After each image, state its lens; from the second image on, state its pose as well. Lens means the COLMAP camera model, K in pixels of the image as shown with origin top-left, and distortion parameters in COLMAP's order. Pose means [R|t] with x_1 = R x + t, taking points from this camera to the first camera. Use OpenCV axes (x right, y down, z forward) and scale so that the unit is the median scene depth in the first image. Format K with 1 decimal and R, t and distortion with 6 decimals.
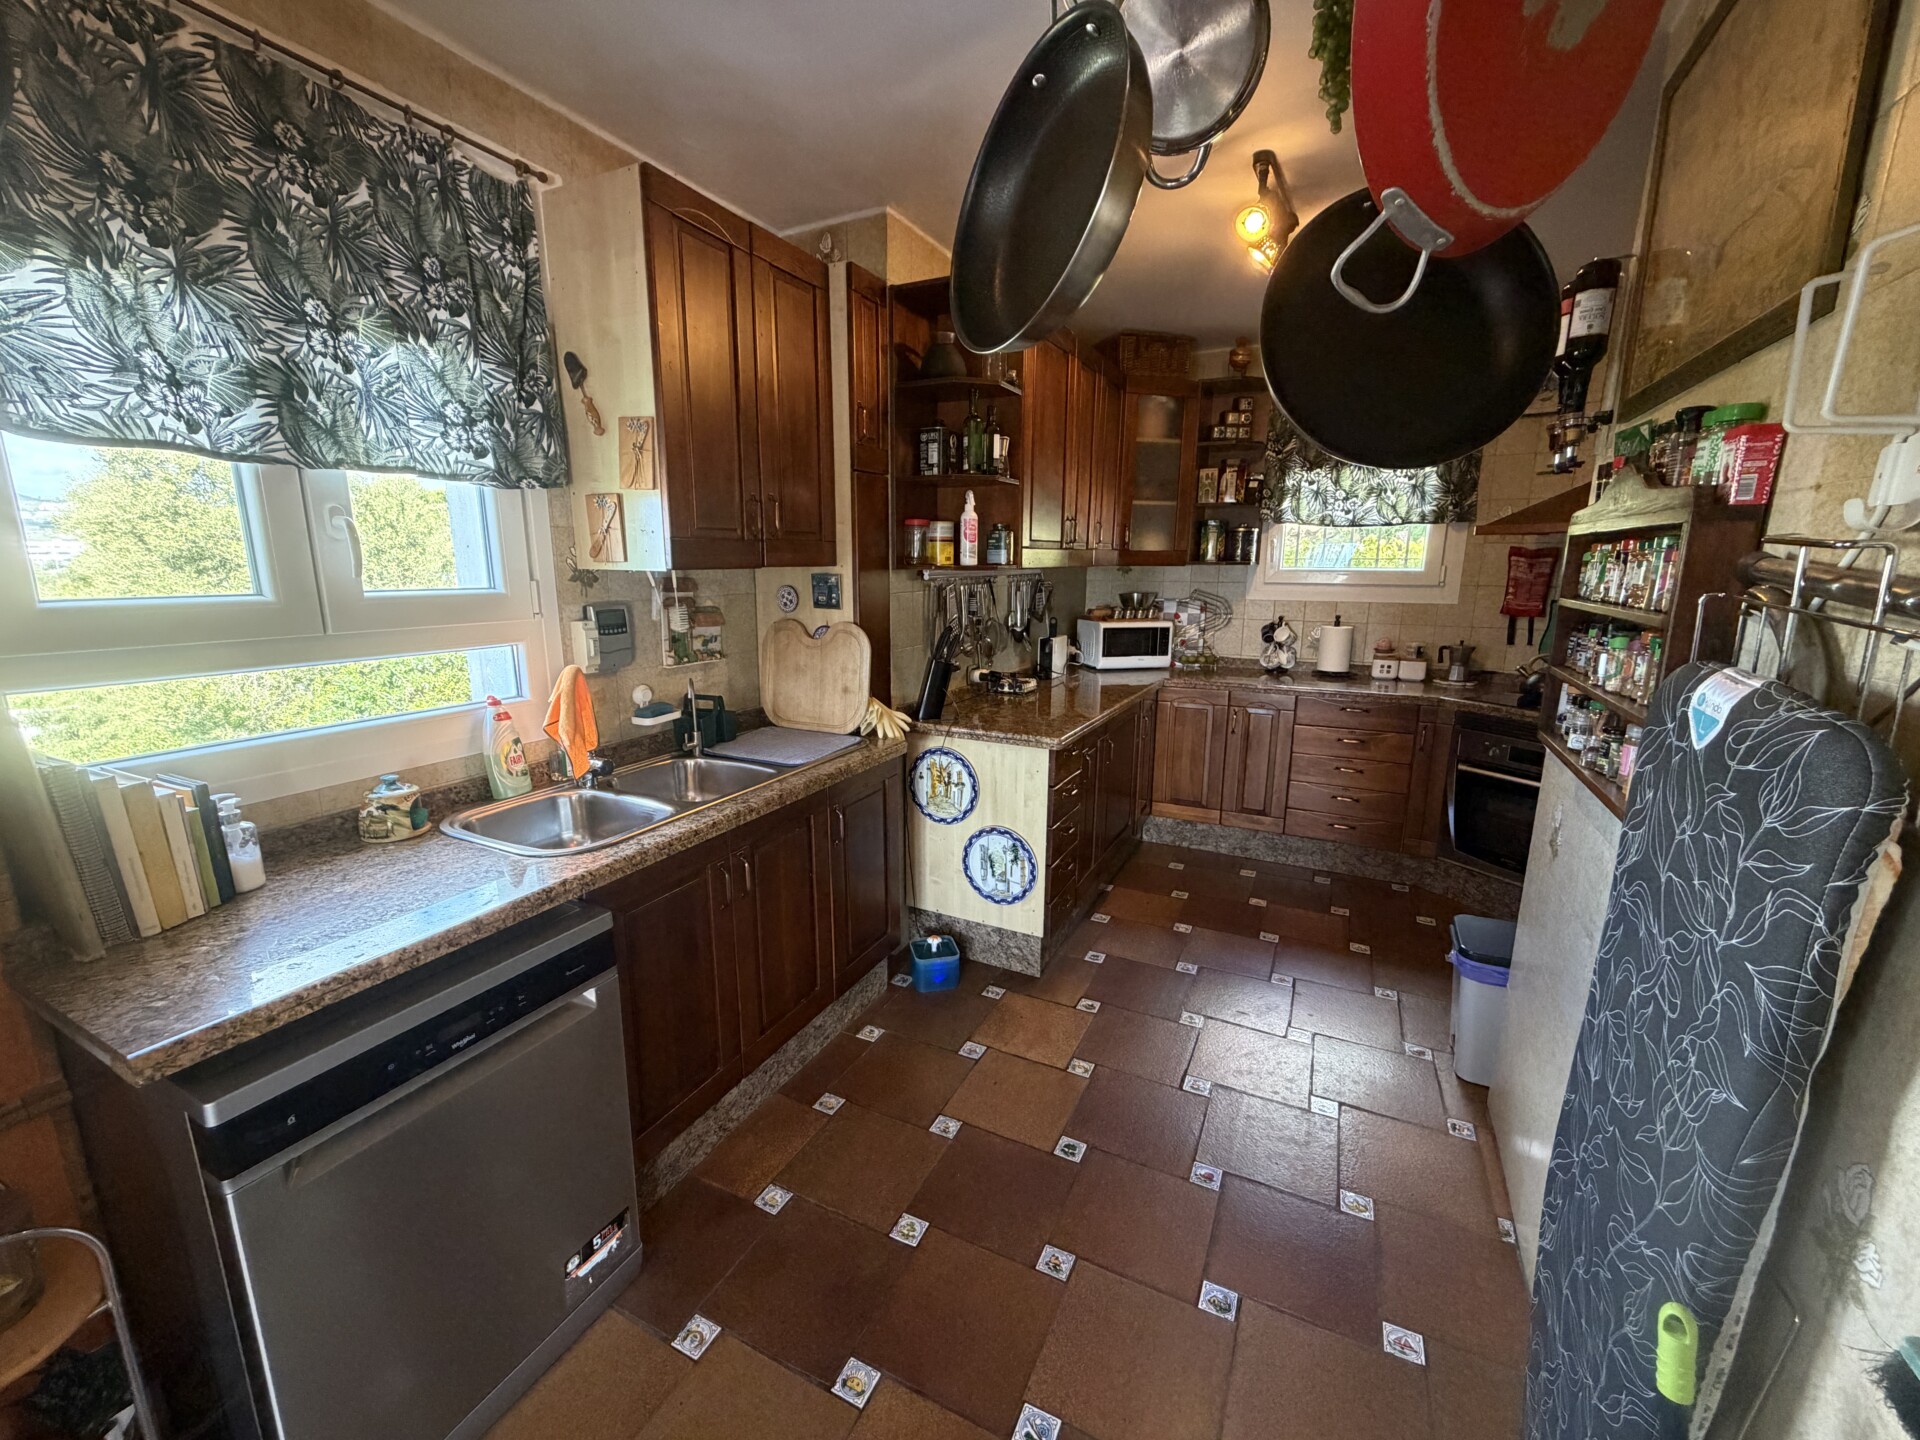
lens RADIAL K [[765.4, 0, 963.0], [0, 765.4, 718.7], [0, 0, 1]] dist [-0.000986, 0.000031]
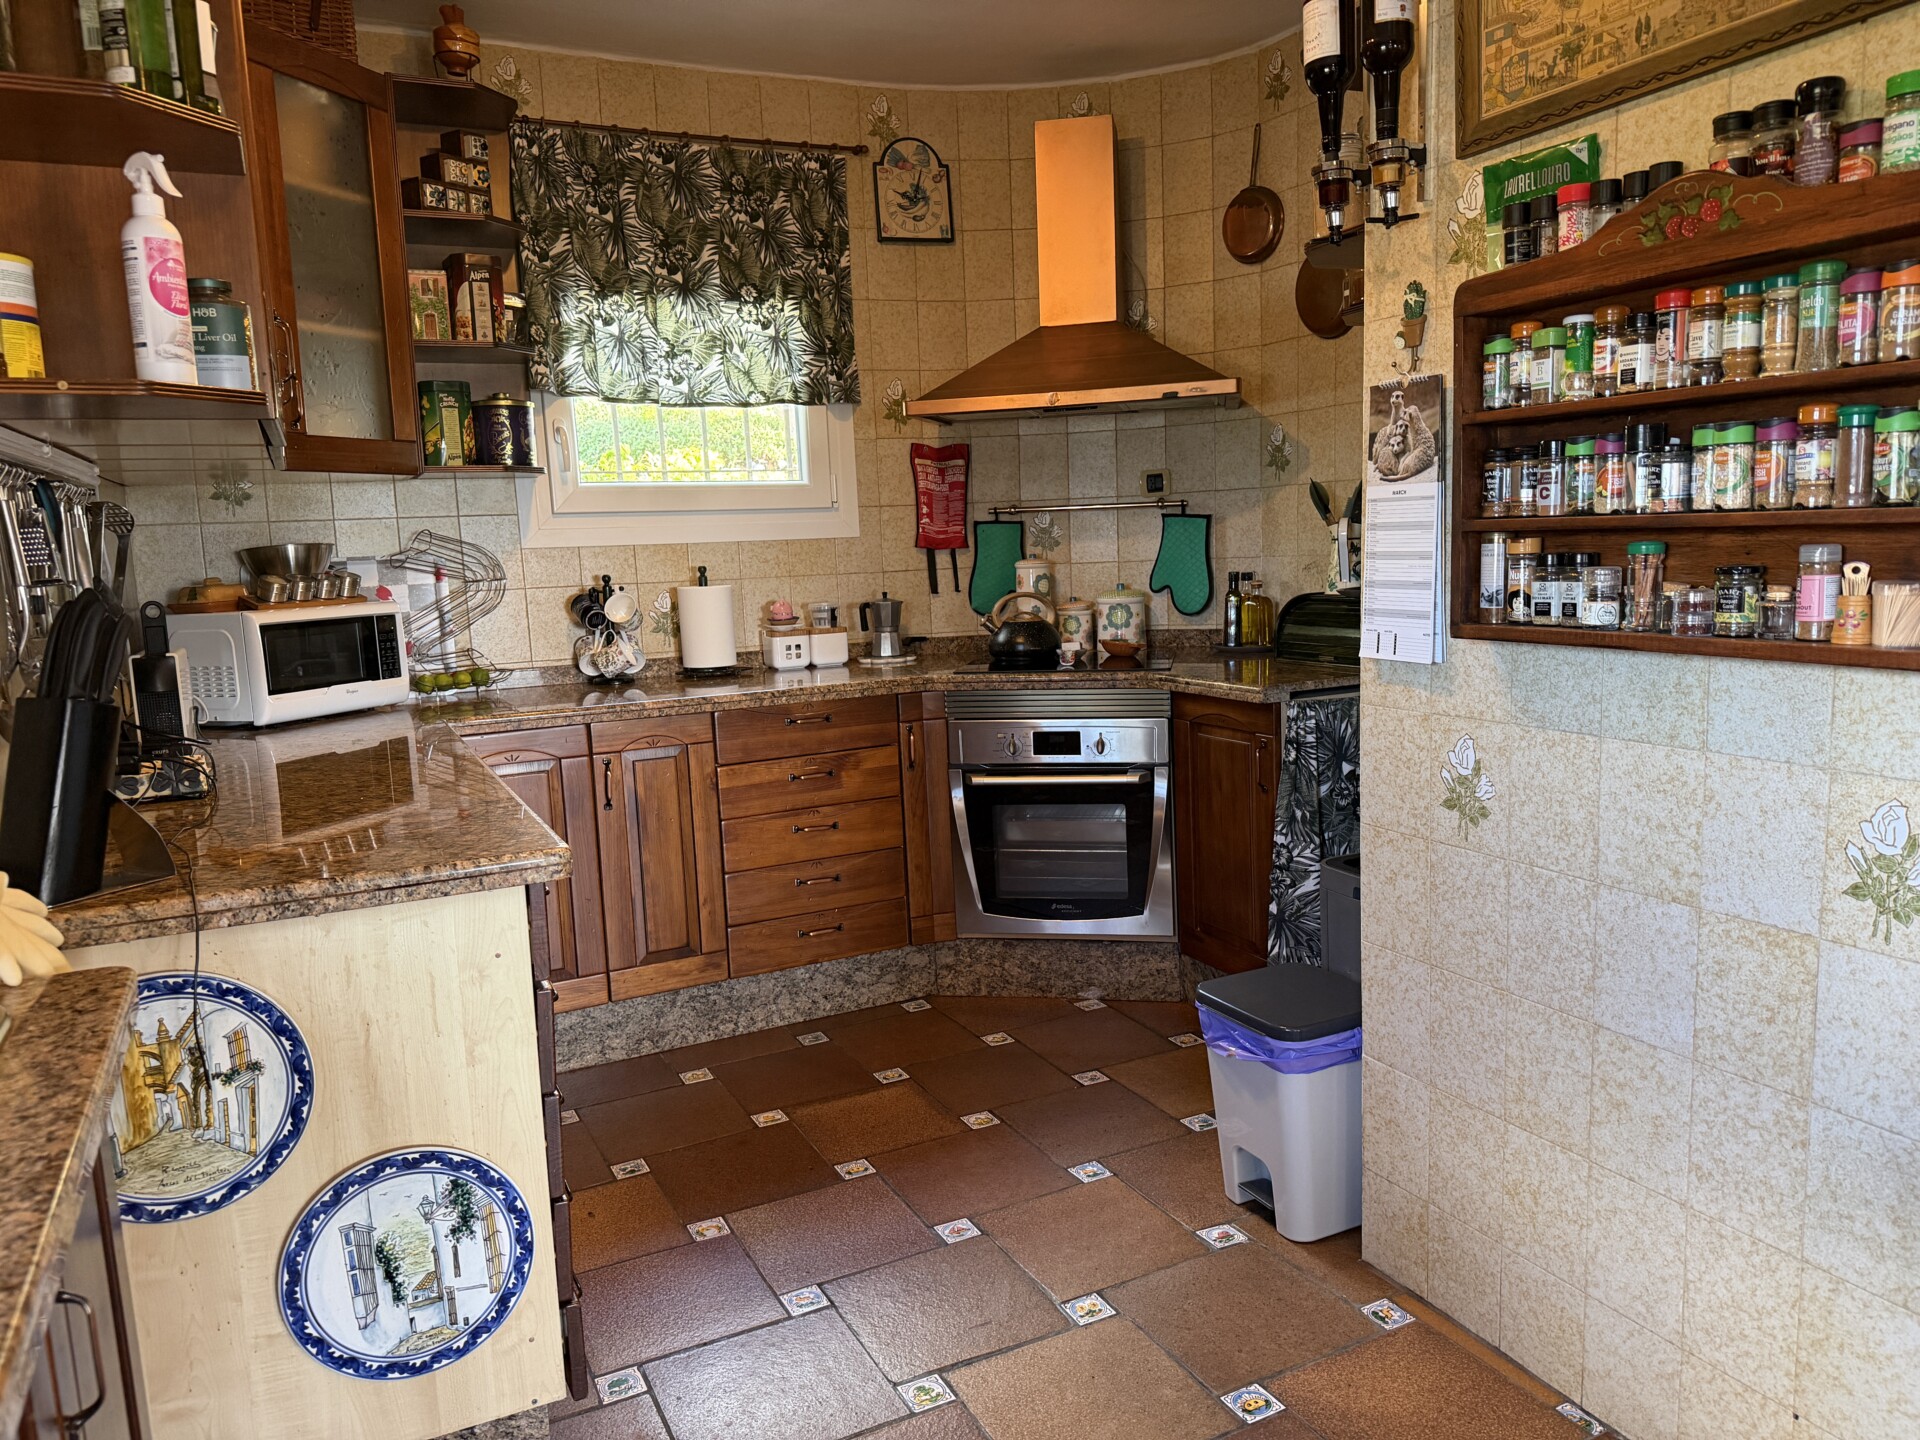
lens RADIAL K [[1338.7, 0, 963.4], [0, 1338.7, 734.0], [0, 0, 1]] dist [0.041589, -0.068452]
pose [[0.603776, -0.143615, 0.784111, -0.176654], [0.198625, 0.979717, 0.026498, -0.005173], [-0.772012, 0.139745, 0.620055, 0.290984]]
